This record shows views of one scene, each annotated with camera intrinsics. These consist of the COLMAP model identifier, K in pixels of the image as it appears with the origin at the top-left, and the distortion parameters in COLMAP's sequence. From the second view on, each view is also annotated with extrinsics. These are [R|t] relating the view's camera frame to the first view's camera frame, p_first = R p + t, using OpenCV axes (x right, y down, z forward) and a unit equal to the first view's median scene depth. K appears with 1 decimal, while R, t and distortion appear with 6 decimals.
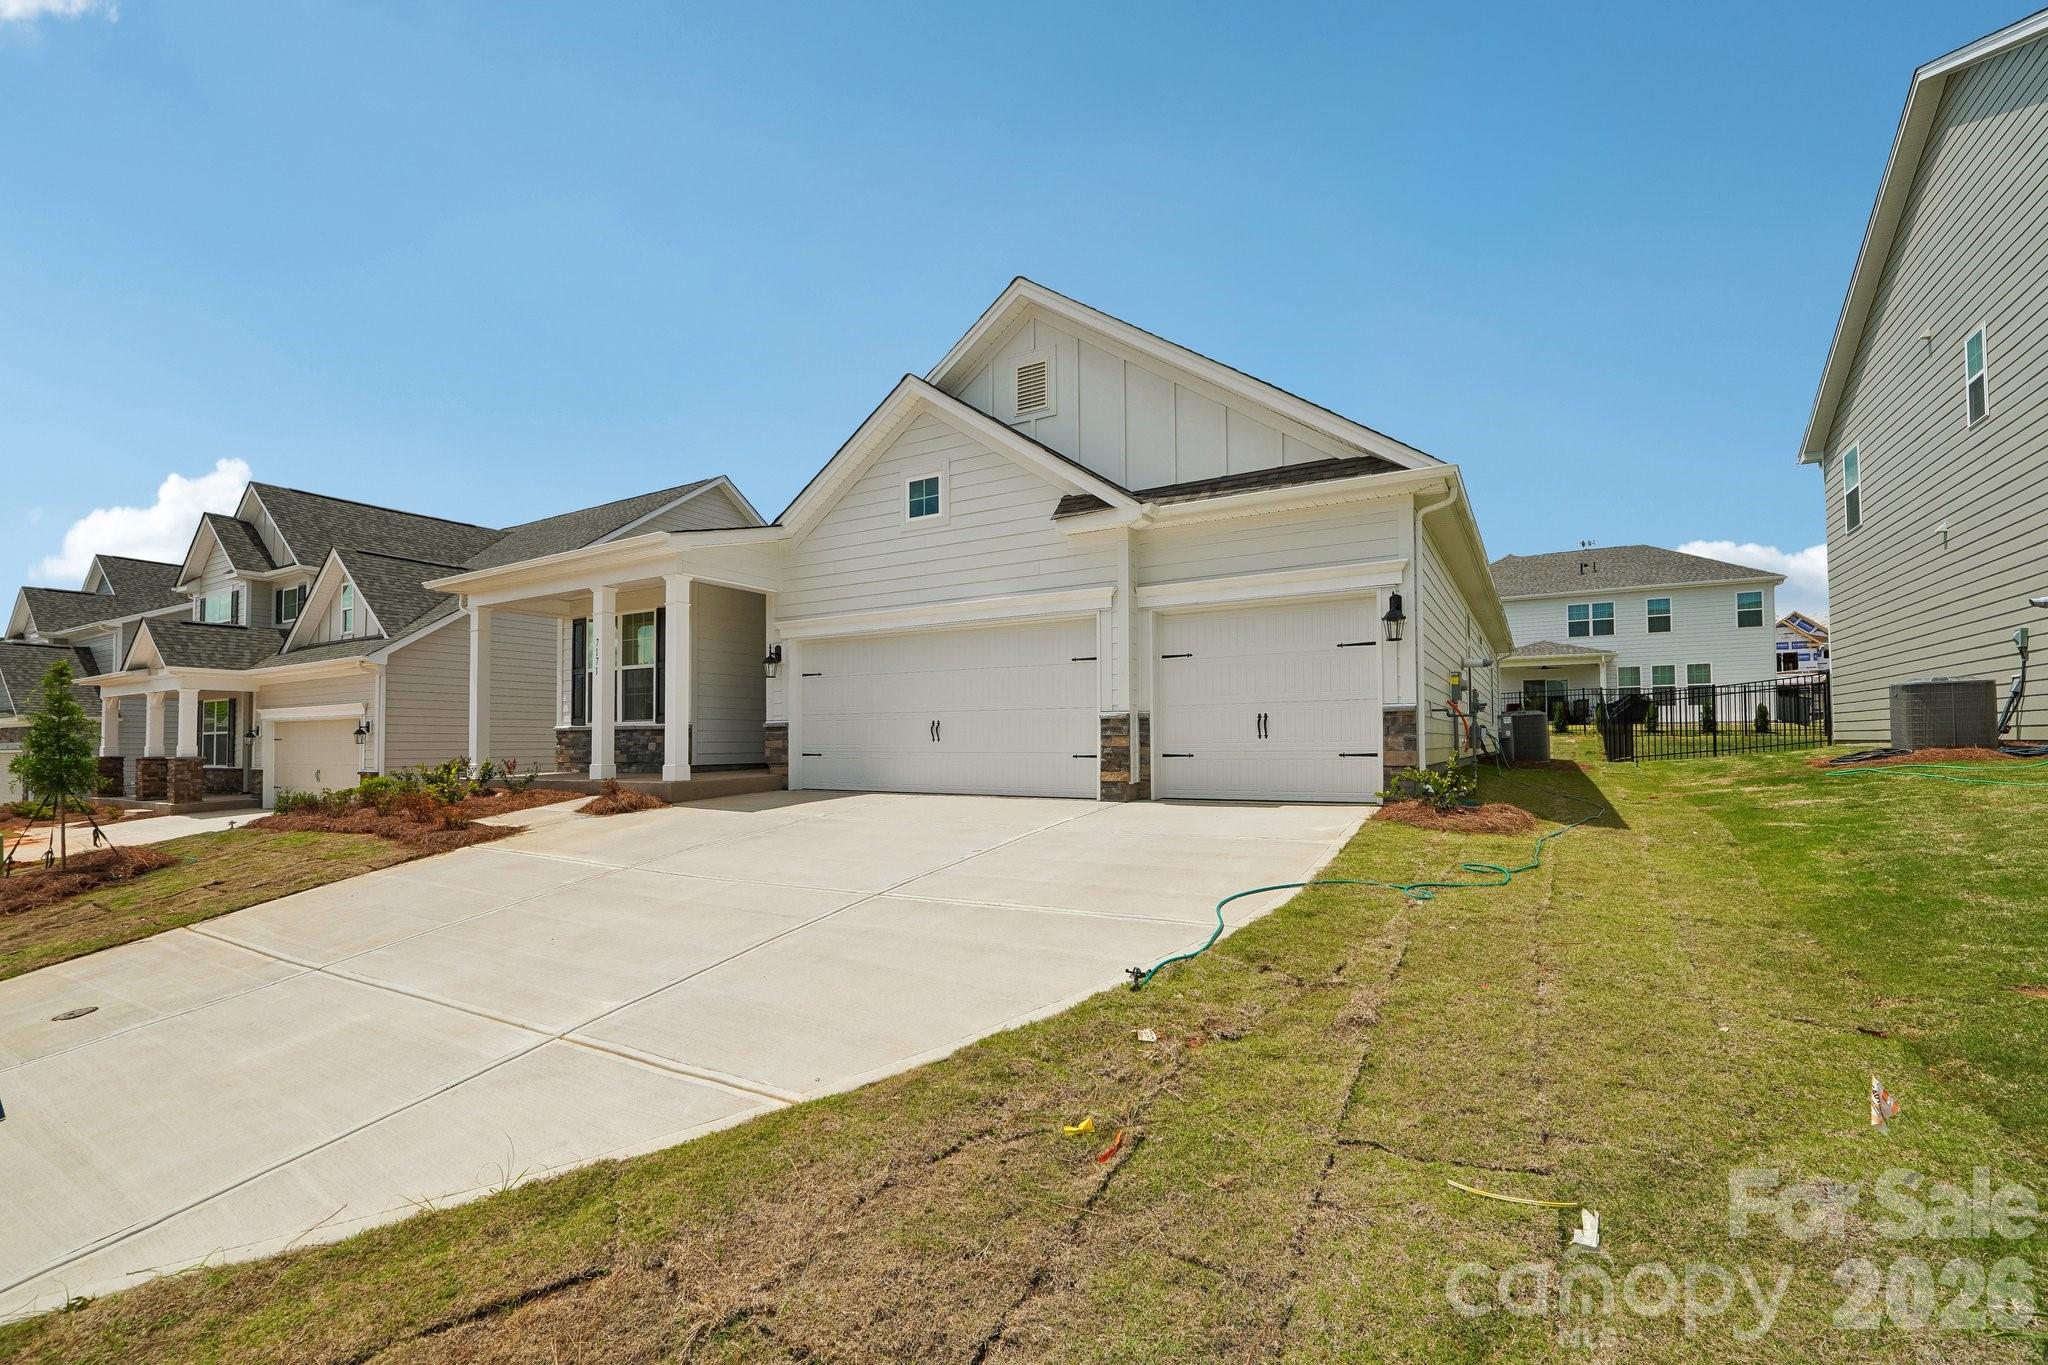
lens RADIAL K [[897.9, 0, 1011.6], [0, 897.9, 713.0], [0, 0, 1]] dist [-0.012017, 0.002572]
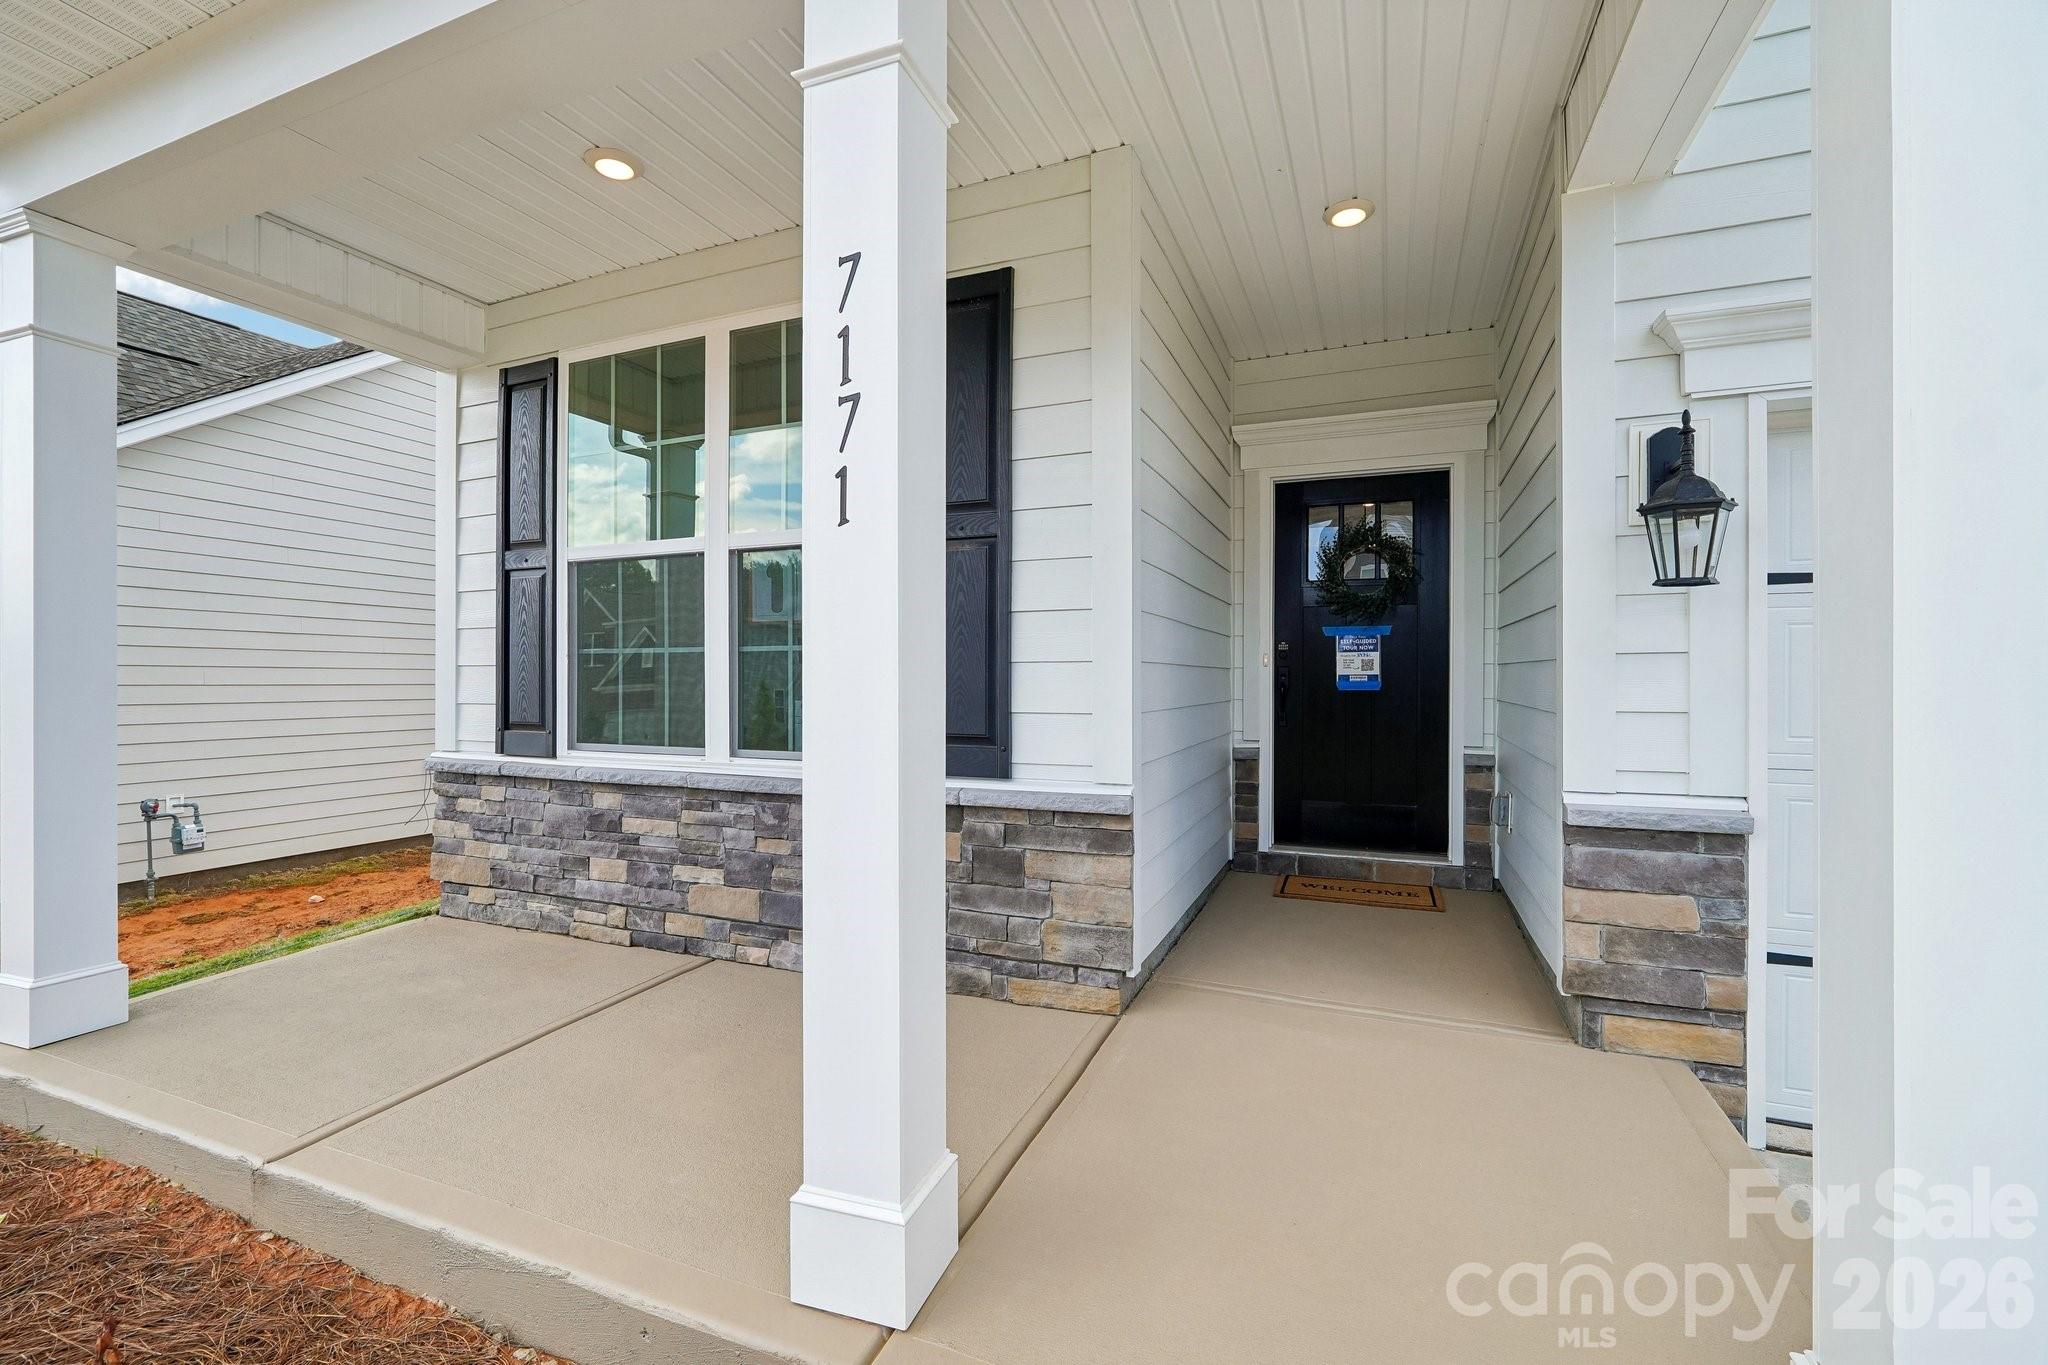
lens RADIAL K [[897.9, 0, 1007.1], [0, 897.9, 676.9], [0, 0, 1]] dist [-0.012017, 0.002572]
pose [[0.989247, 0.010306, 0.145892, -0.496895], [-0.014147, 0.999580, 0.025310, -0.025174], [-0.145570, -0.027102, 0.988977, 0.930977]]
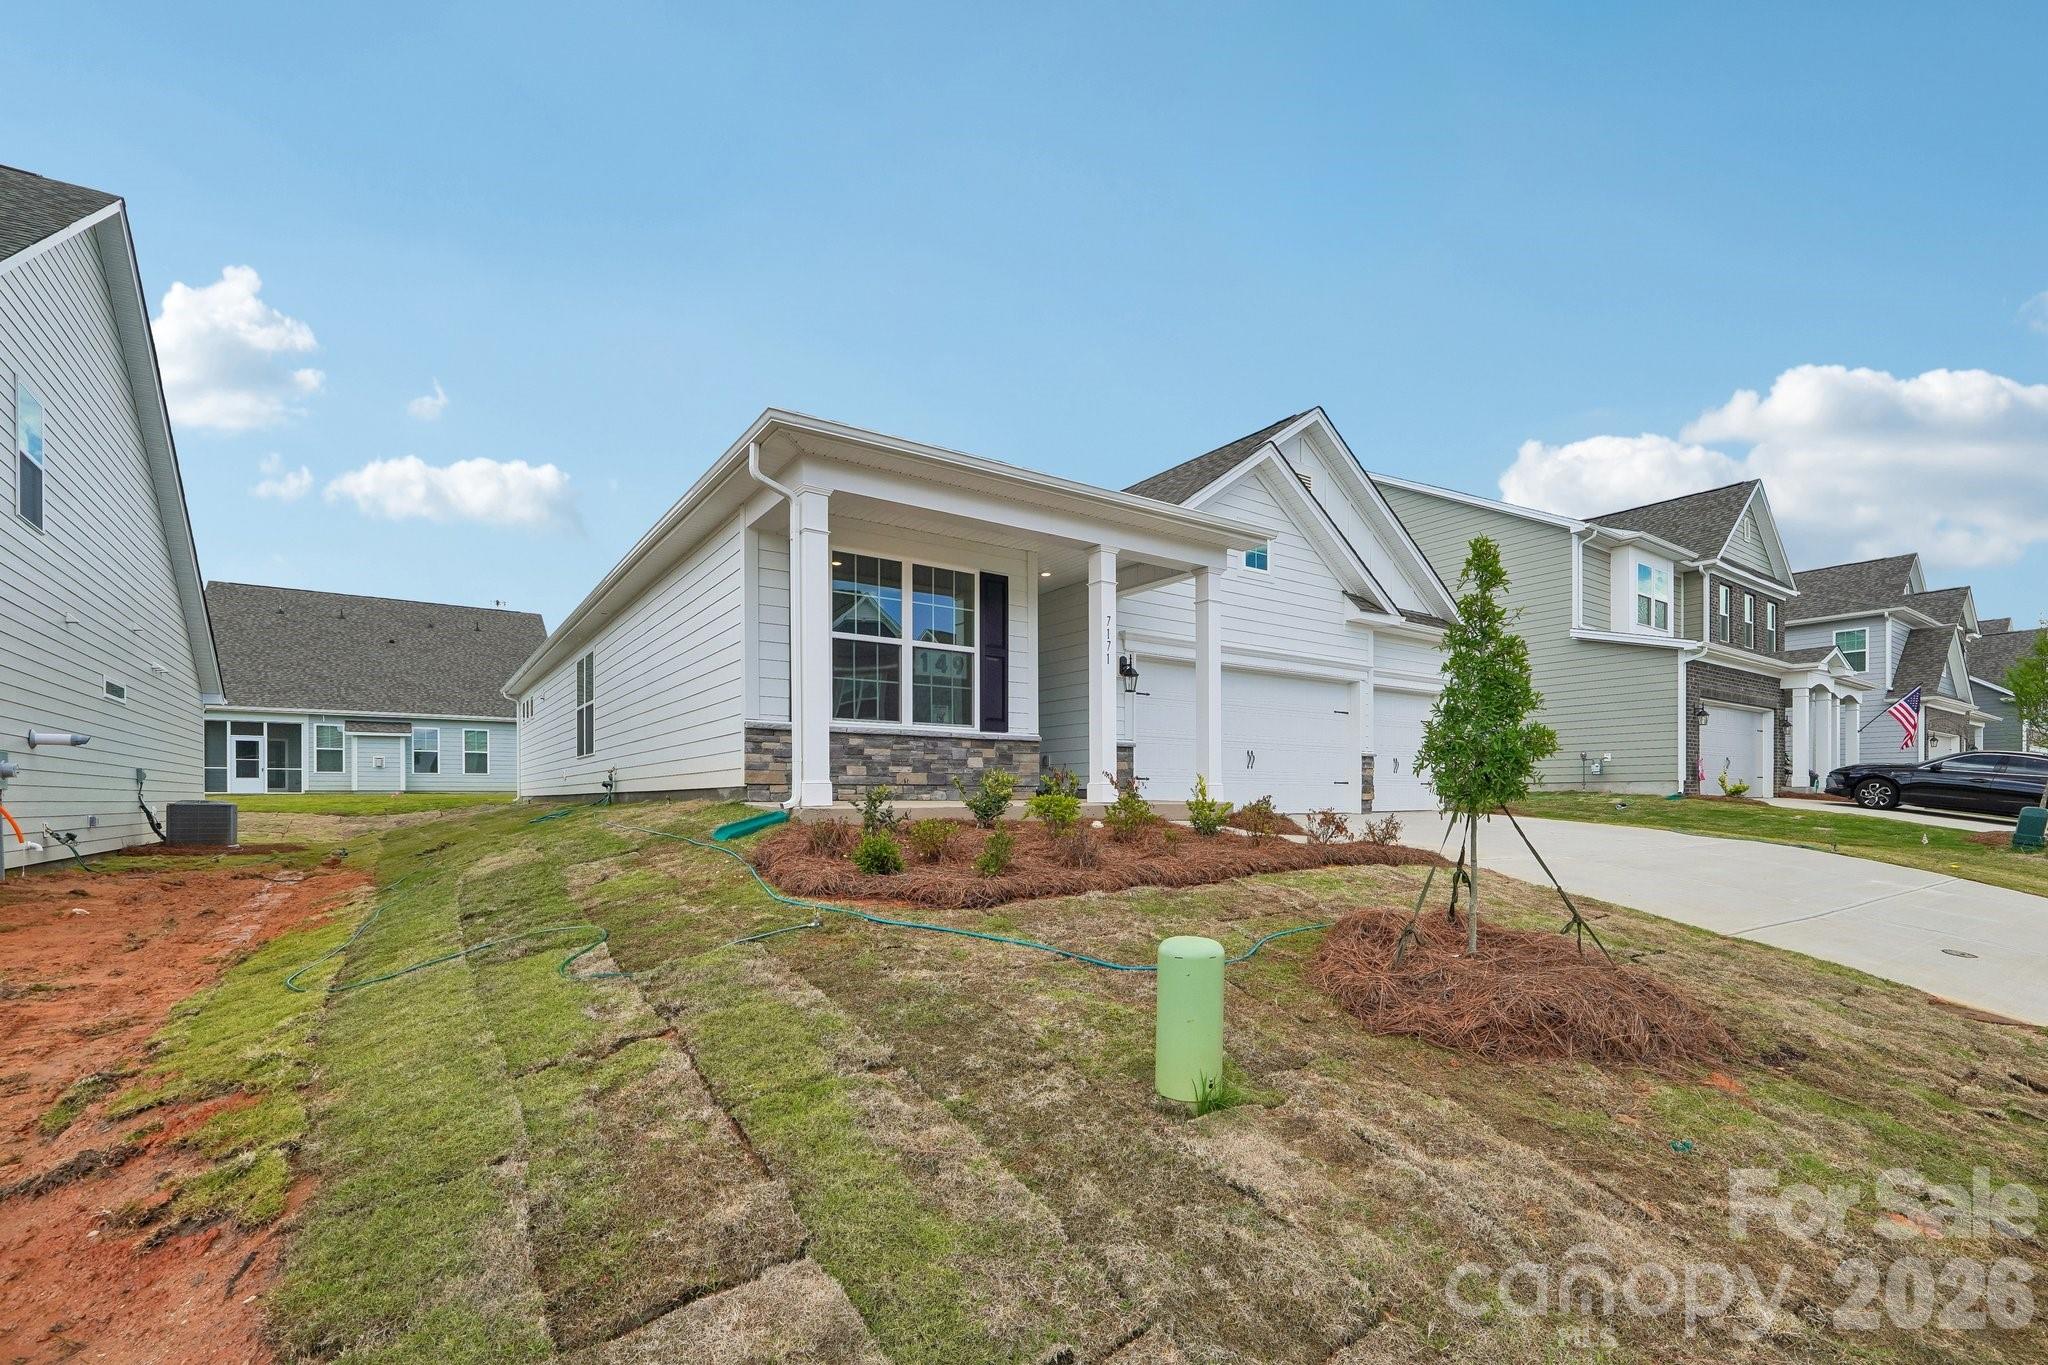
lens RADIAL K [[897.9, 0, 1039.9], [0, 897.9, 799.6], [0, 0, 1]] dist [-0.012017, 0.002572]
pose [[0.391388, 0.005443, 0.920210, -1.271929], [-0.031269, 0.999484, 0.007387, 0.073009], [-0.919694, -0.031665, 0.391356, 0.816911]]
